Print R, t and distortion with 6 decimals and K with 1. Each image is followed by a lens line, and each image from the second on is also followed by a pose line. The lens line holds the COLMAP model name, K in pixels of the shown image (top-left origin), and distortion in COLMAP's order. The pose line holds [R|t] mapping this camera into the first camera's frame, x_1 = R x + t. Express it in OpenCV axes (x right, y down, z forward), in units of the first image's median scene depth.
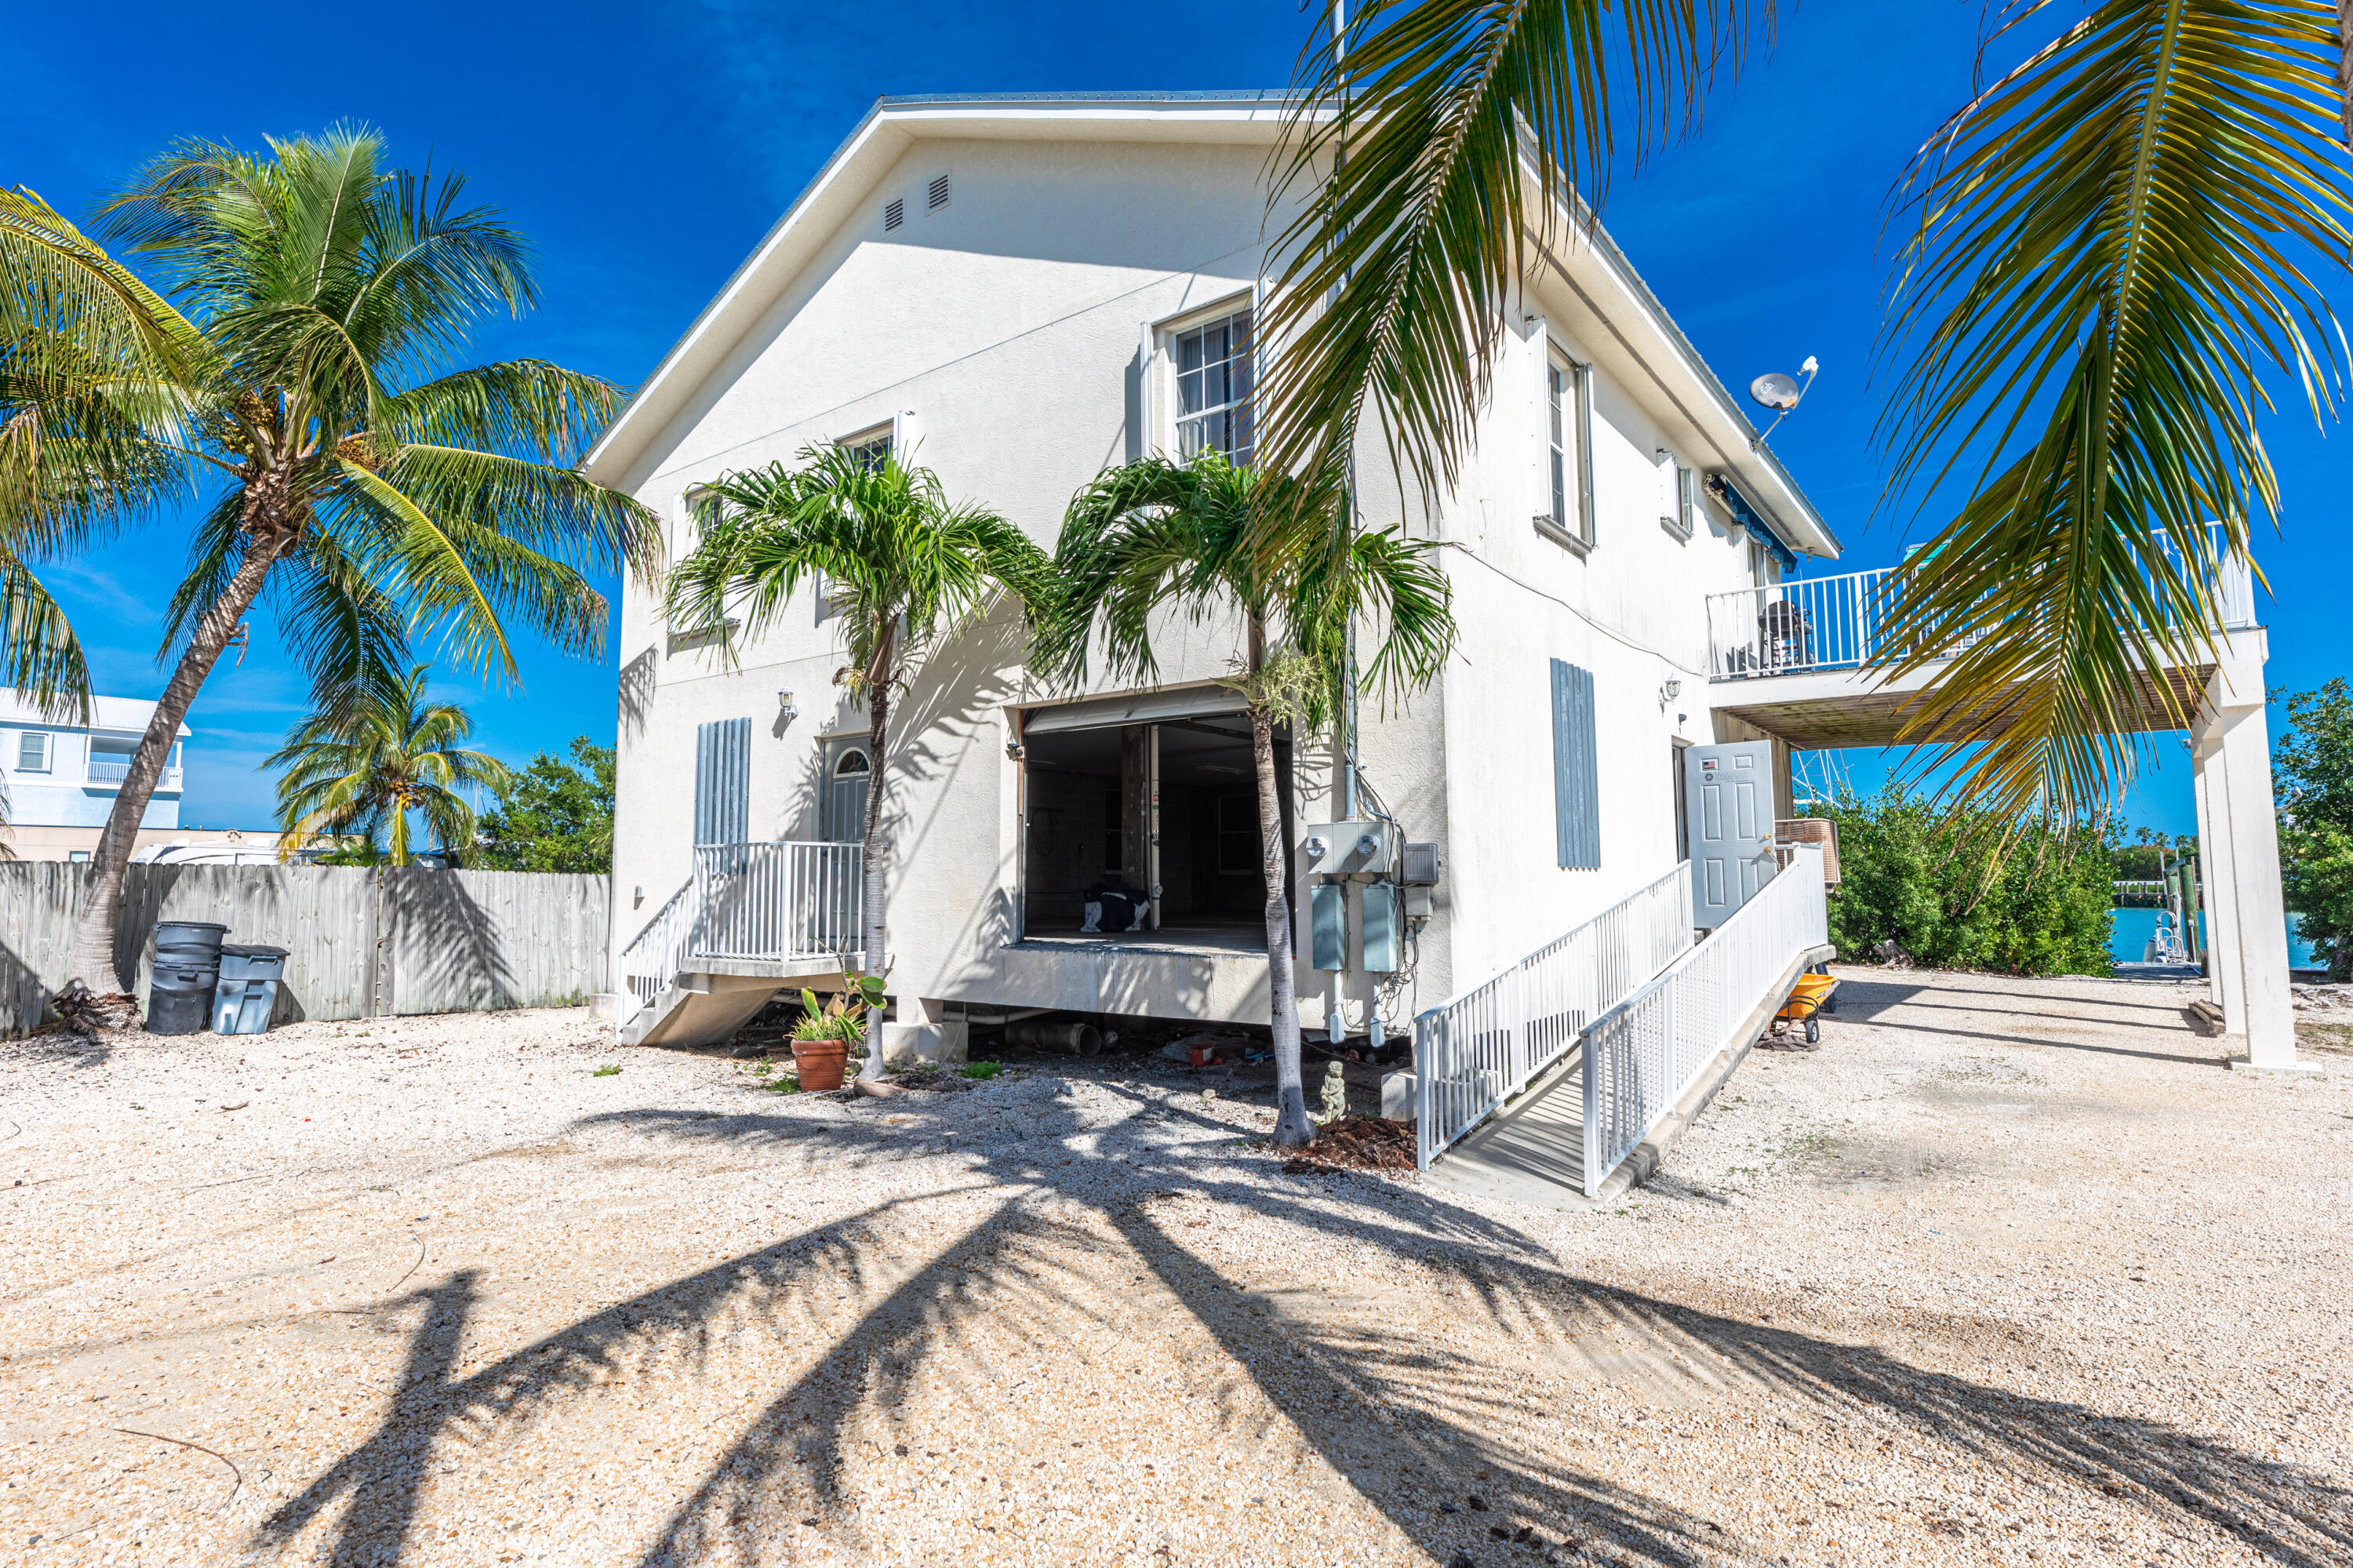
lens RADIAL K [[1216.0, 0, 1162.4], [0, 1216.0, 774.8], [0, 0, 1]] dist [0.012503, 0.000837]
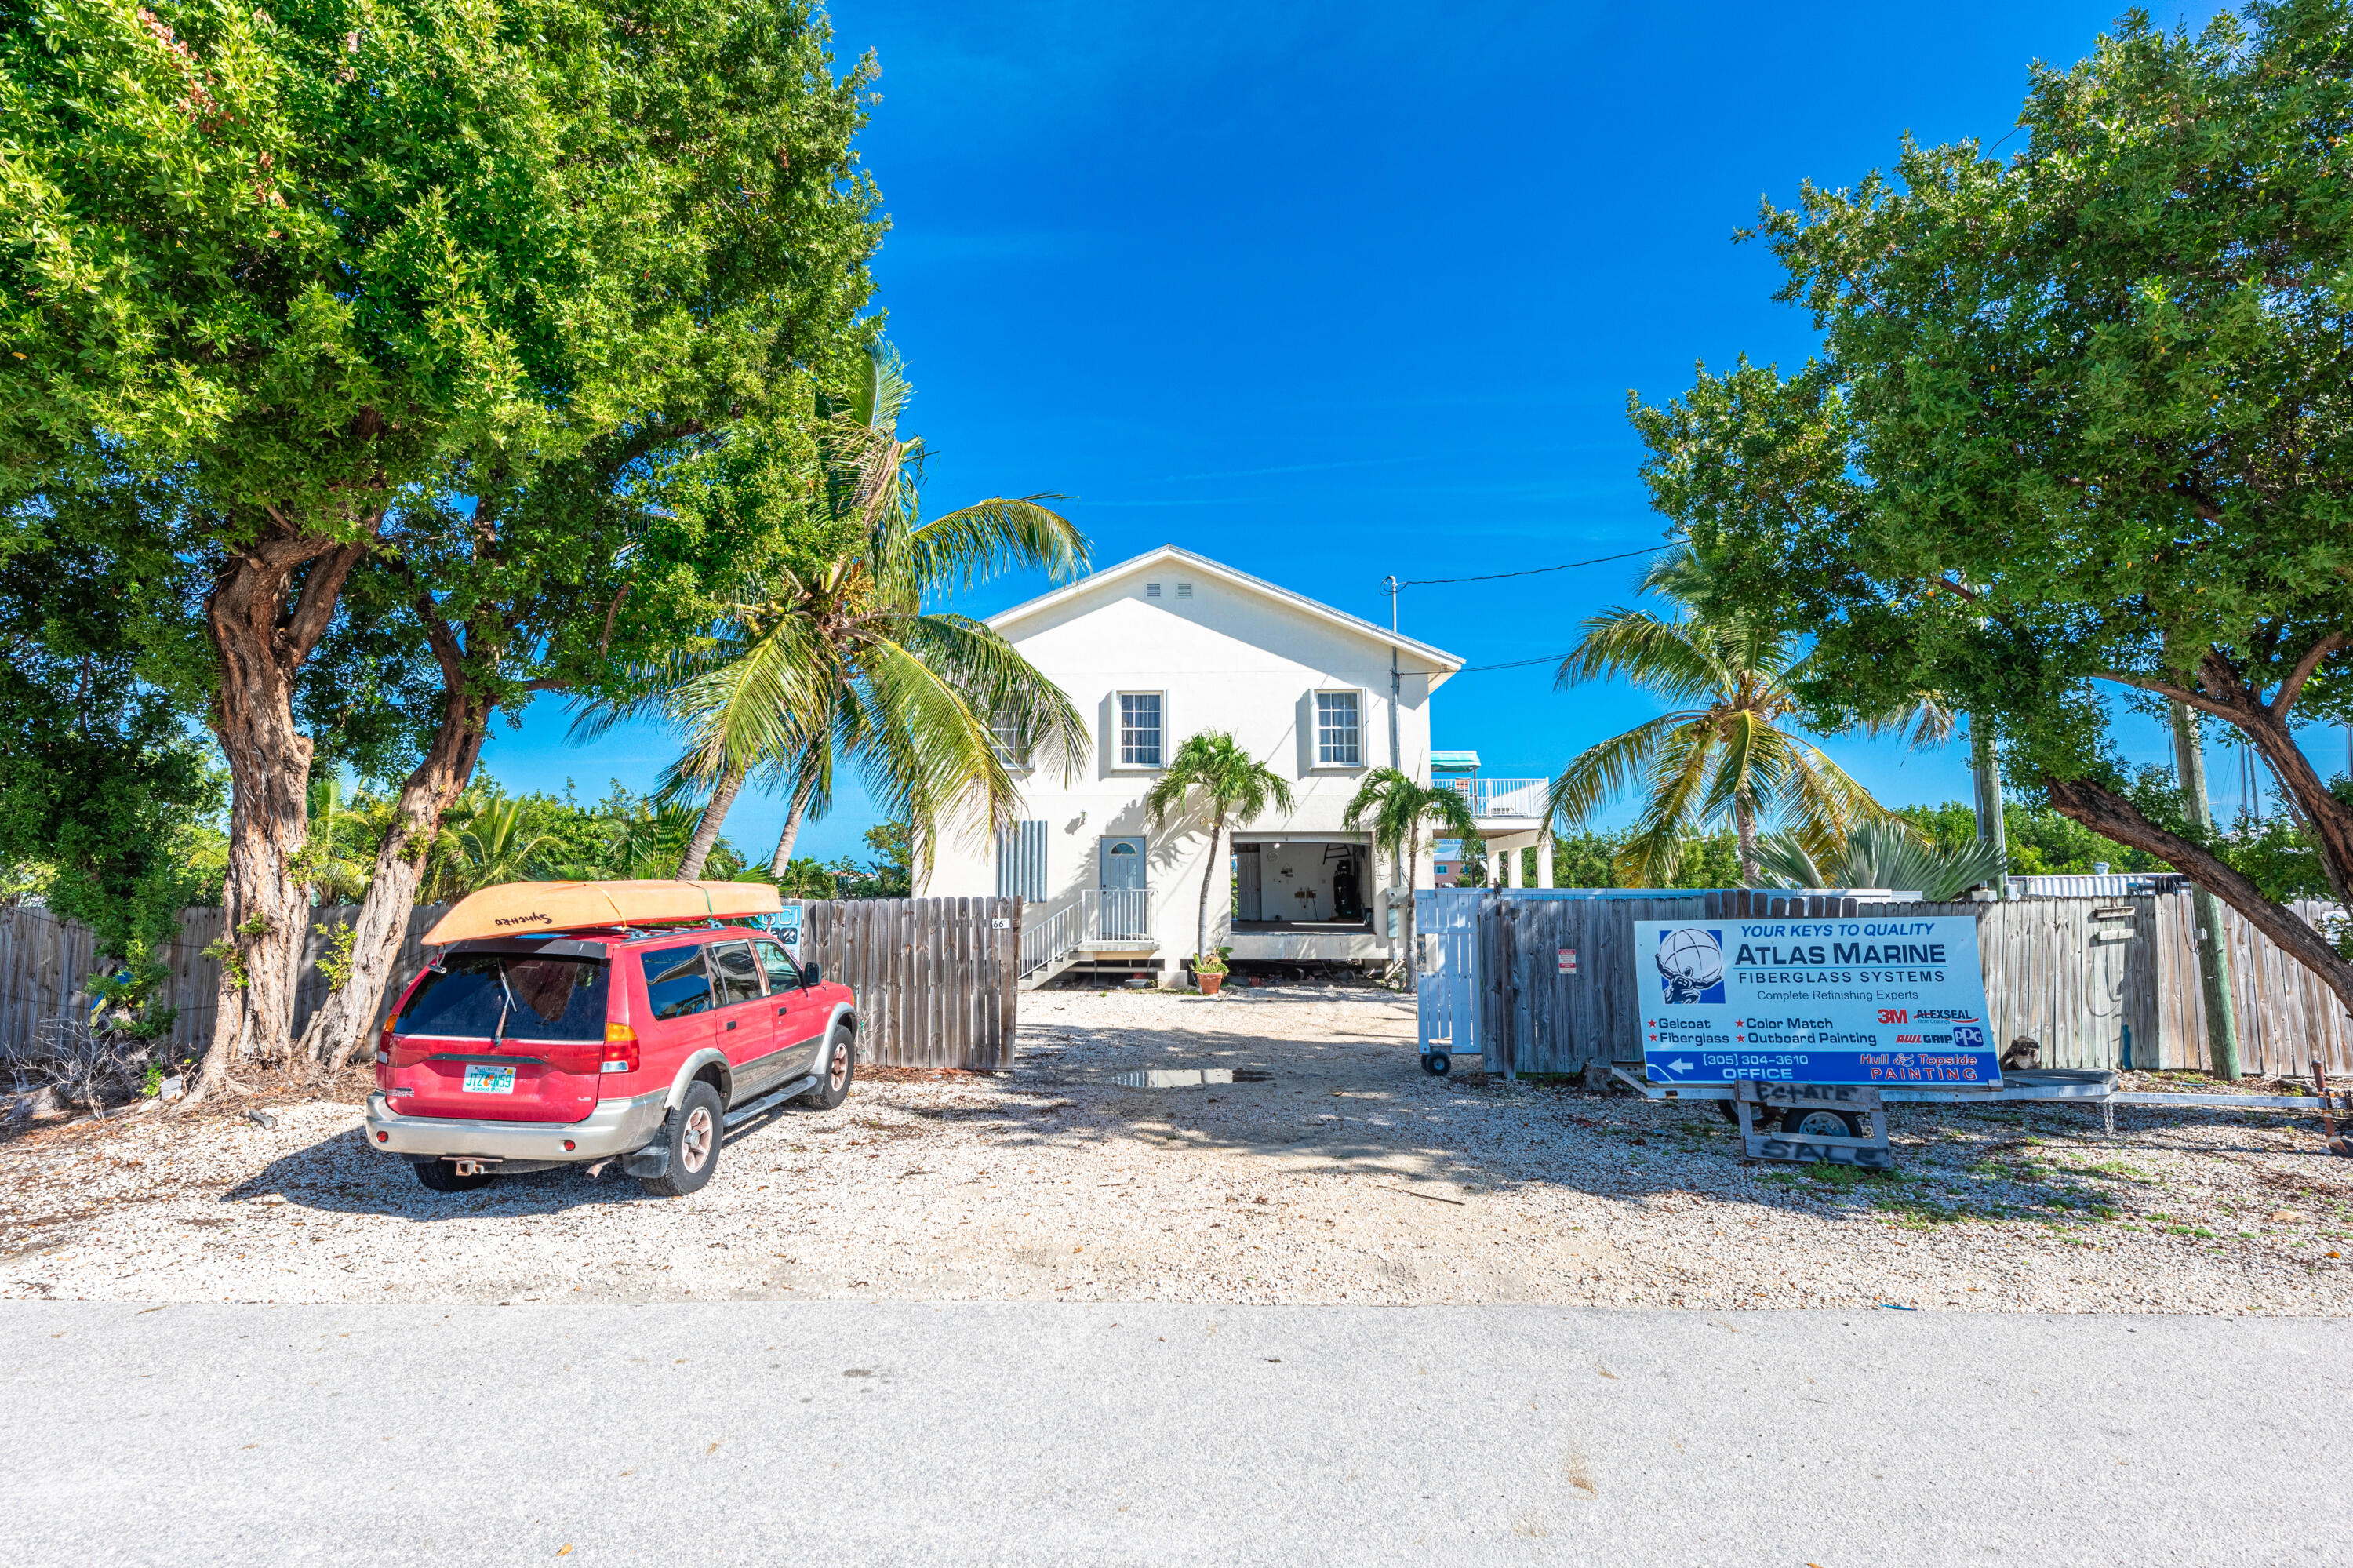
lens RADIAL K [[1153.6, 0, 1176.5], [0, 1153.6, 784.0], [0, 0, 1]] dist [0.007249, 0.000119]
pose [[0.796562, 0.058819, 0.601689, -1.315640], [-0.056298, 0.998148, -0.023043, -0.077917], [-0.601930, -0.015519, 0.798398, -0.599997]]
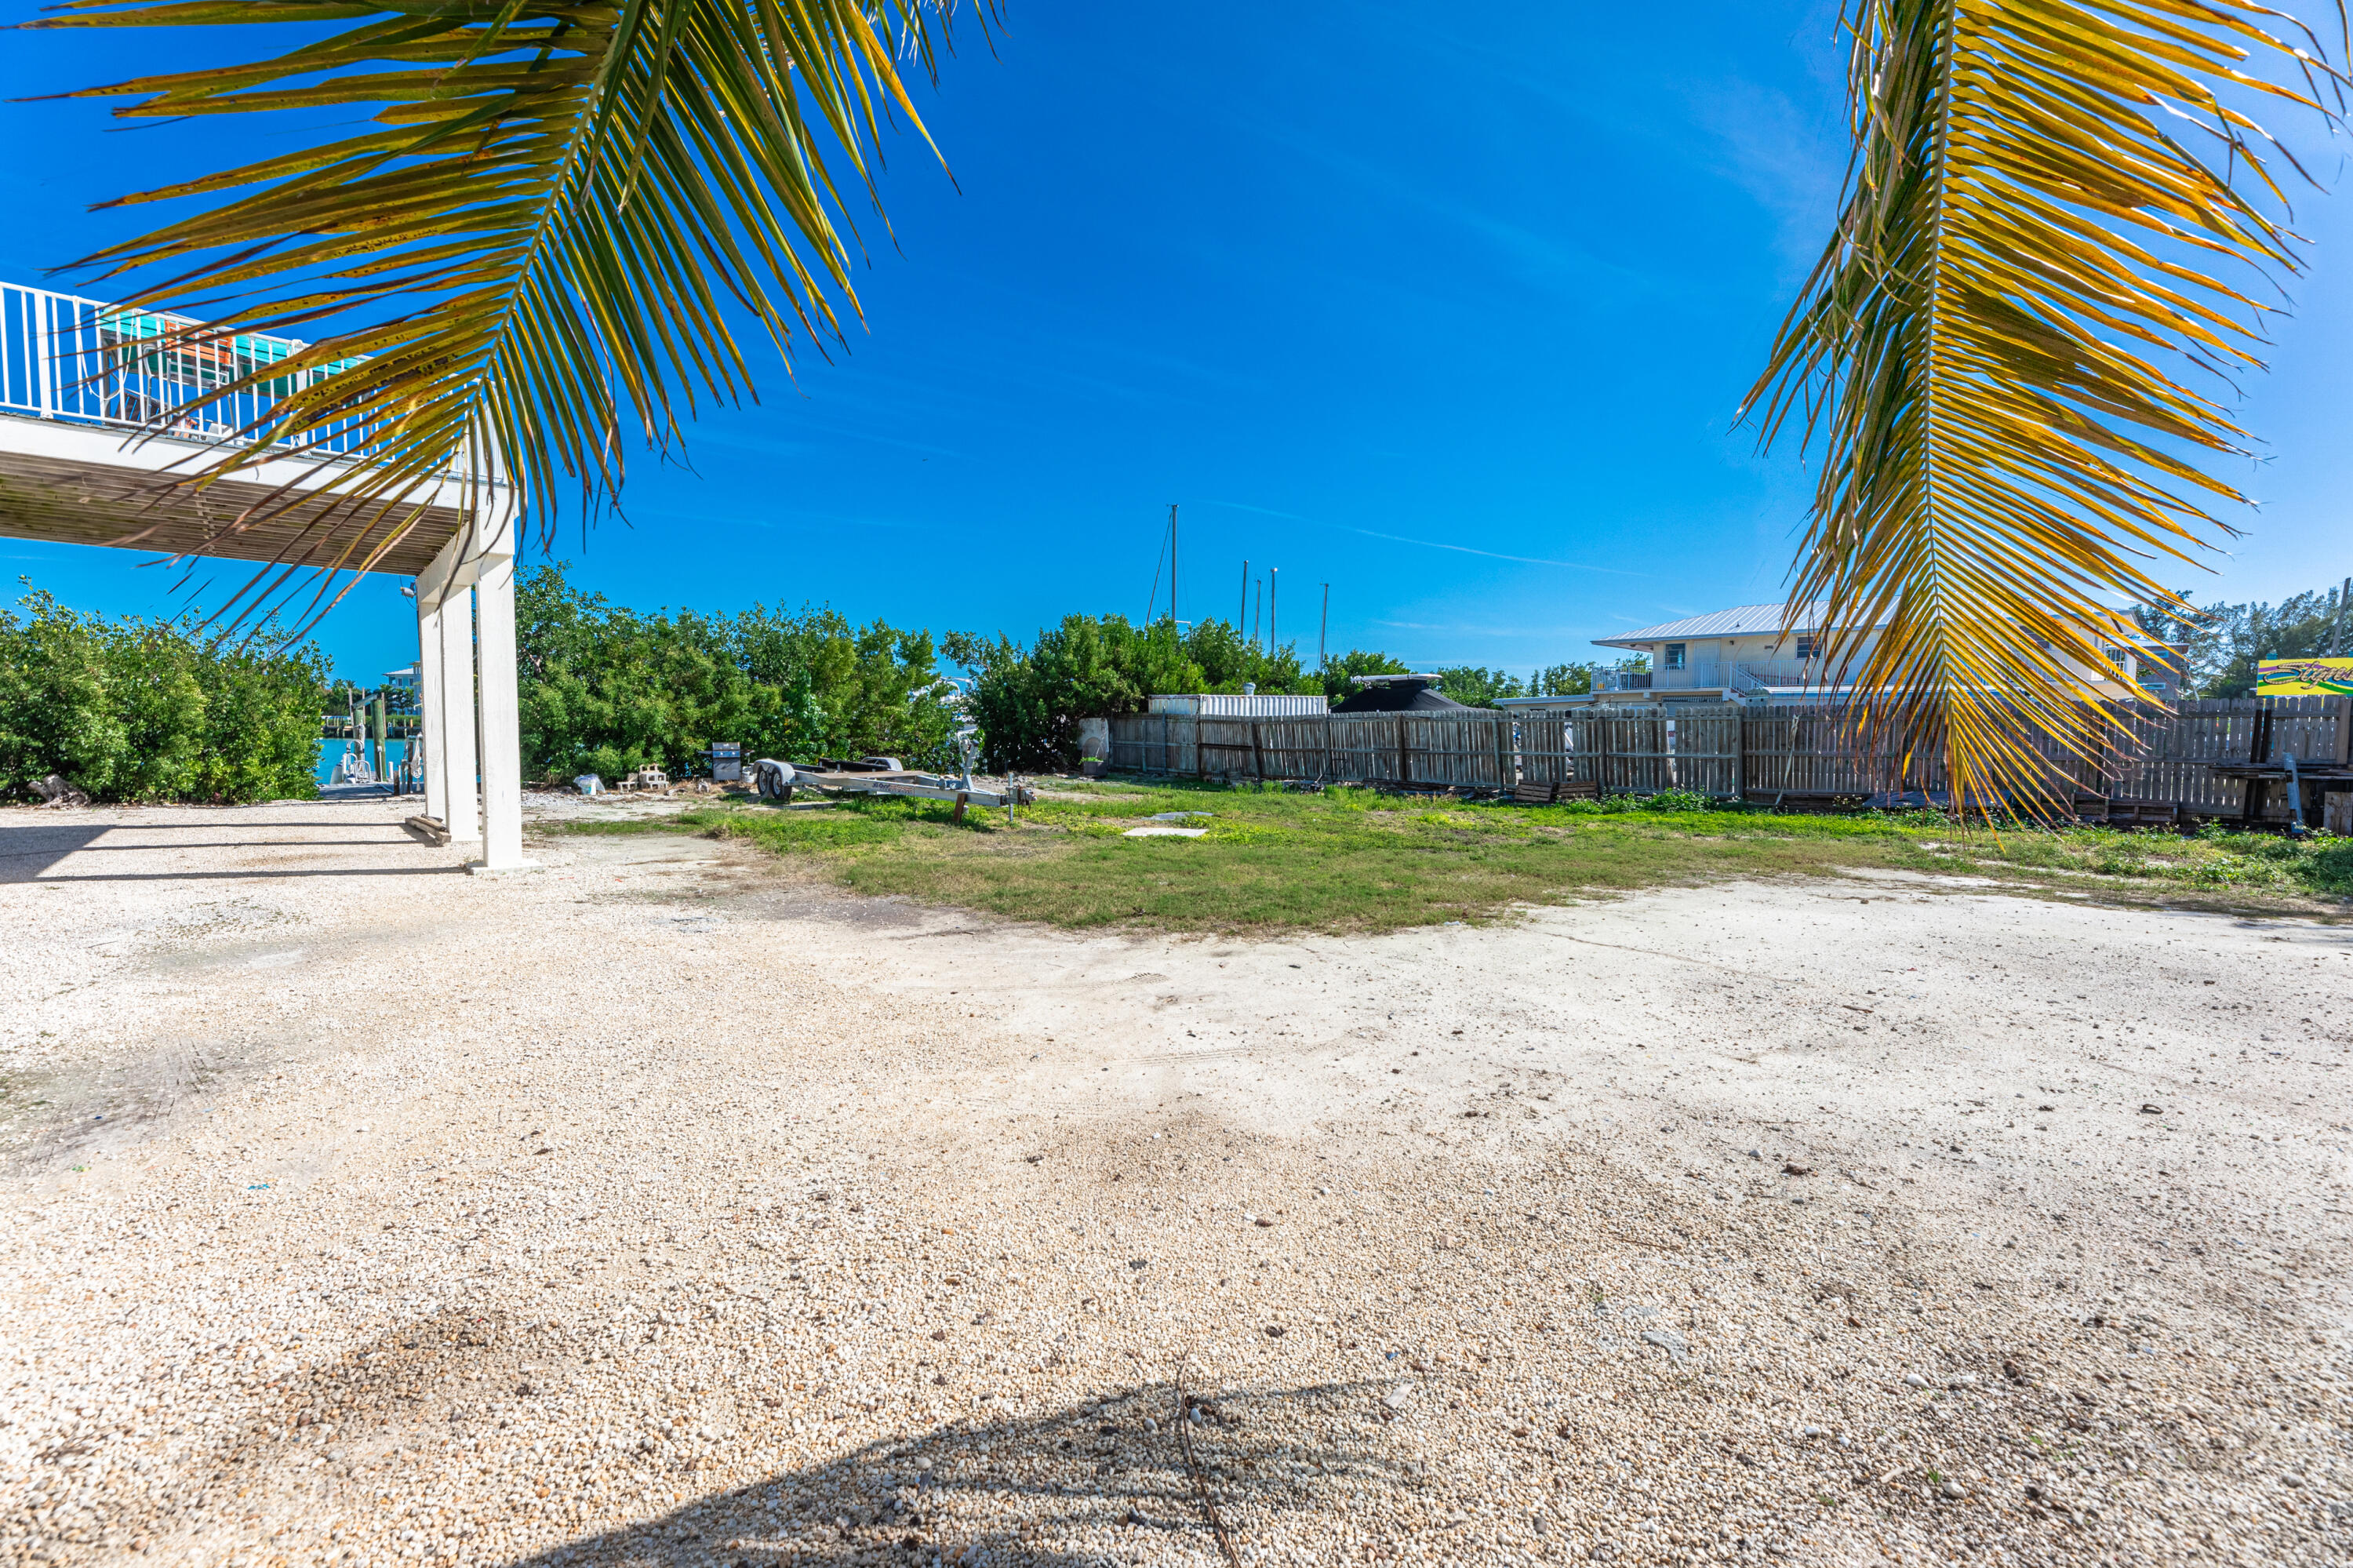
lens RADIAL K [[955.0, 0, 1167.1], [0, 955.0, 774.8], [0, 0, 1]] dist [0.000345, -0.000041]
pose [[0.156811, -0.046421, 0.986537, 0.085403], [-0.098292, 0.993202, 0.062359, 0.024907], [-0.982725, -0.106747, 0.151182, 0.201416]]
